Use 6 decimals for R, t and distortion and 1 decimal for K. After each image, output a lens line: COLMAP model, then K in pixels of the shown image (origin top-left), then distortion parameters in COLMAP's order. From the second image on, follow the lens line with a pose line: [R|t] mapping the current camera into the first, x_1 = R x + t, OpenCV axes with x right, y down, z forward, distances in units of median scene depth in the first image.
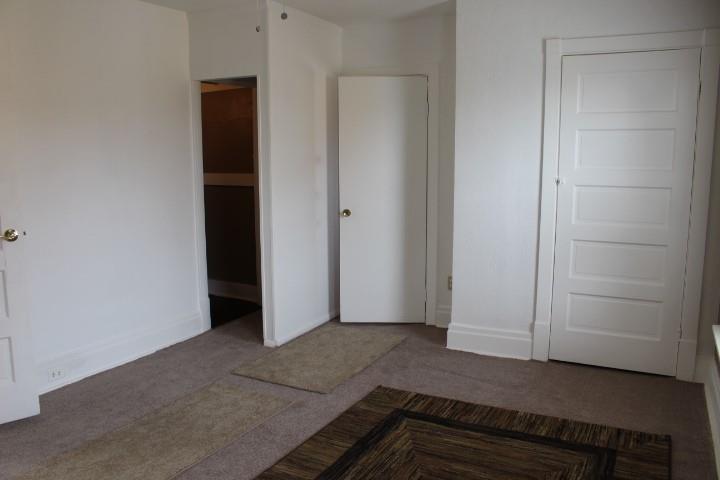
lens RADIAL K [[600.3, 0, 356.9], [0, 600.3, 236.8], [0, 0, 1]] dist [-0.088219, 0.029612]
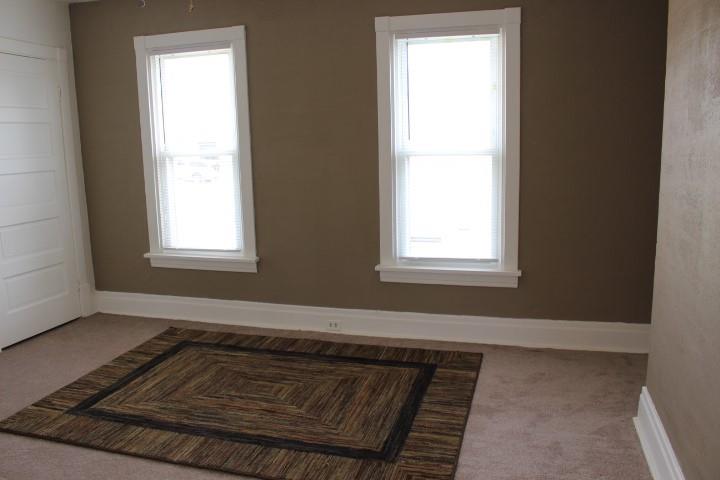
lens RADIAL K [[600.3, 0, 358.1], [0, 600.3, 243.0], [0, 0, 1]] dist [-0.088219, 0.029612]
pose [[-0.216252, -0.153829, 0.964143, -0.960757], [0.158044, 0.968971, 0.190047, -0.079520], [-0.963461, 0.193475, -0.185231, 0.737242]]
